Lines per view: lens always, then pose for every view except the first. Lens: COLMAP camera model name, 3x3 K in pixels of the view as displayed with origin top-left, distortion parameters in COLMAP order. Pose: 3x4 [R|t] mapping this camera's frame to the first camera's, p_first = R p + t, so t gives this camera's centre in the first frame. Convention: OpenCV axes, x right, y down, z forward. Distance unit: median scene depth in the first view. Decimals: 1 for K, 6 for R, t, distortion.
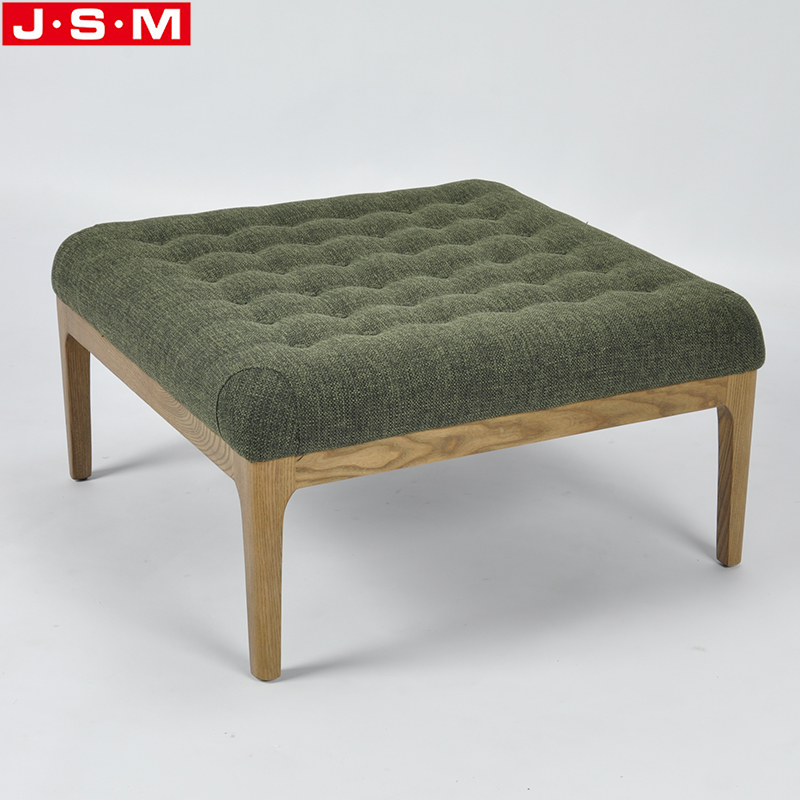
lens RADIAL K [[1959.4, 0, 476.8], [0, 1959.4, 434.1], [0, 0, 1]] dist [0.120691, 0.480061]
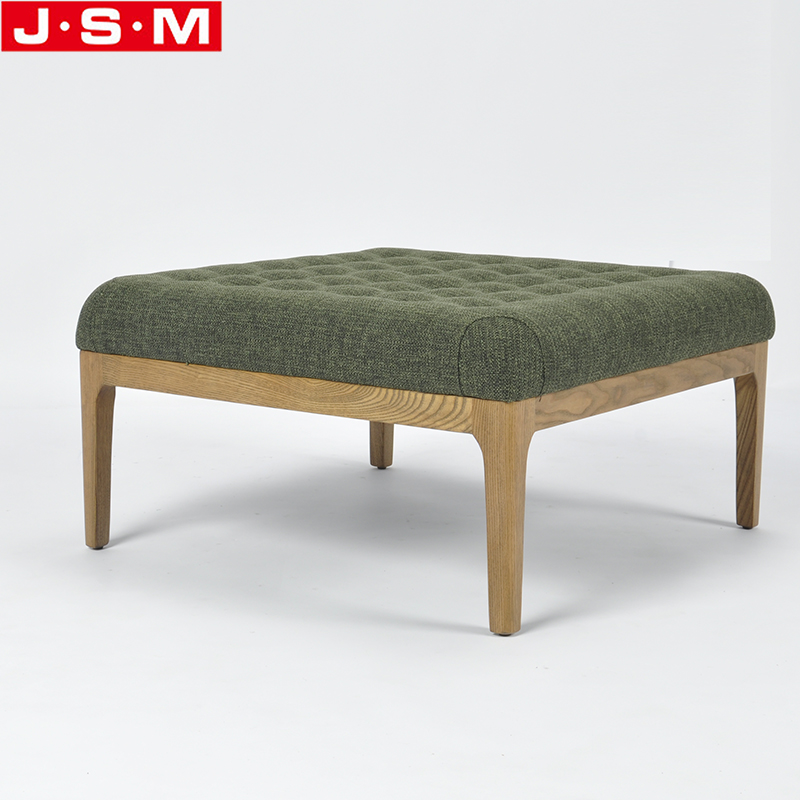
lens RADIAL K [[1801.5, 0, 400.0], [0, 1801.5, 400.0], [0, 0, 1]] dist [0.027382, -0.079402]
pose [[0.906469, -0.079525, 0.414716, -0.521391], [0.162023, 0.972438, -0.167671, 0.151526], [-0.389951, 0.219182, 0.894370, 0.170387]]
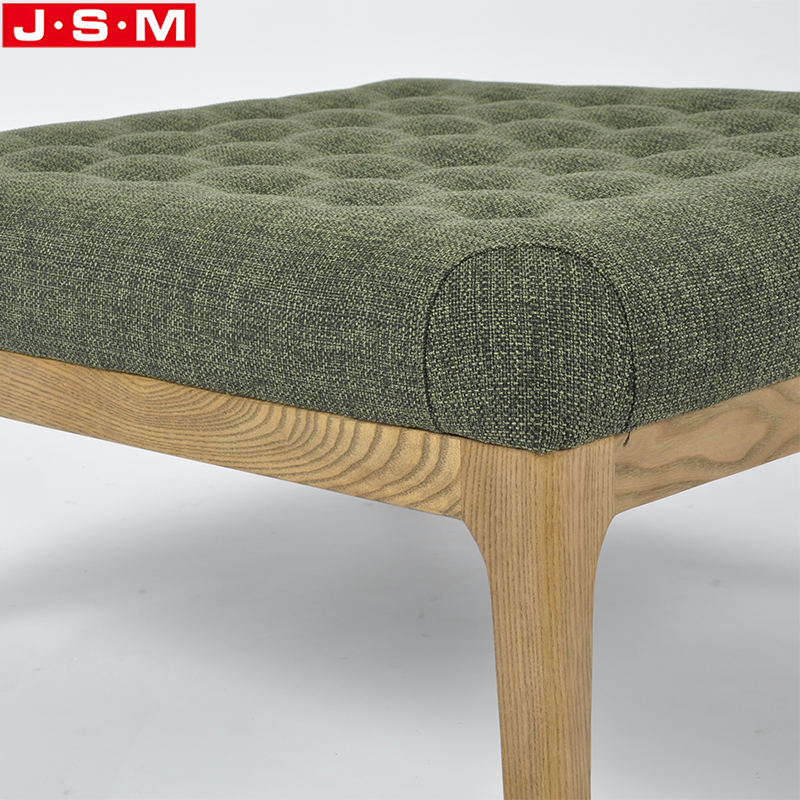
lens RADIAL K [[2233.0, 0, 185.0], [0, 2233.0, 399.9], [0, 0, 1]] dist [0.167331, 1.046936]
pose [[0.968063, -0.104741, 0.227779, -0.282619], [0.138245, 0.980952, -0.136463, 0.055416], [-0.209147, 0.163594, 0.964103, 0.507435]]
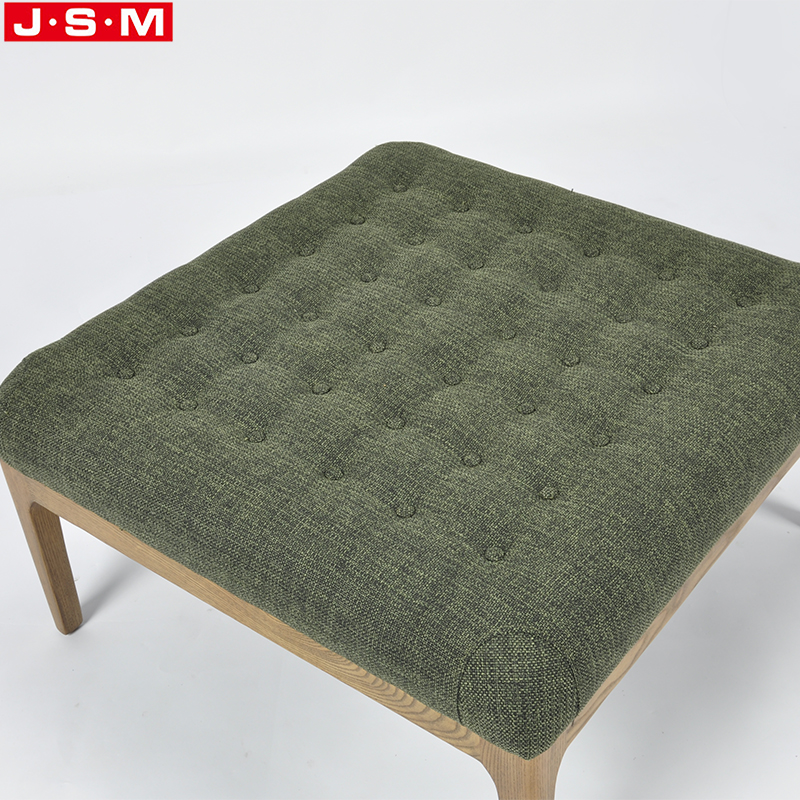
lens RADIAL K [[1320.2, 0, 461.1], [0, 1320.2, 400.4], [0, 0, 1]] dist [-0.012201, -0.022415]
pose [[0.908218, -0.292530, 0.299276, -0.231965], [0.199615, 0.931338, 0.304570, -0.251209], [-0.367823, -0.216876, 0.904252, 0.552939]]
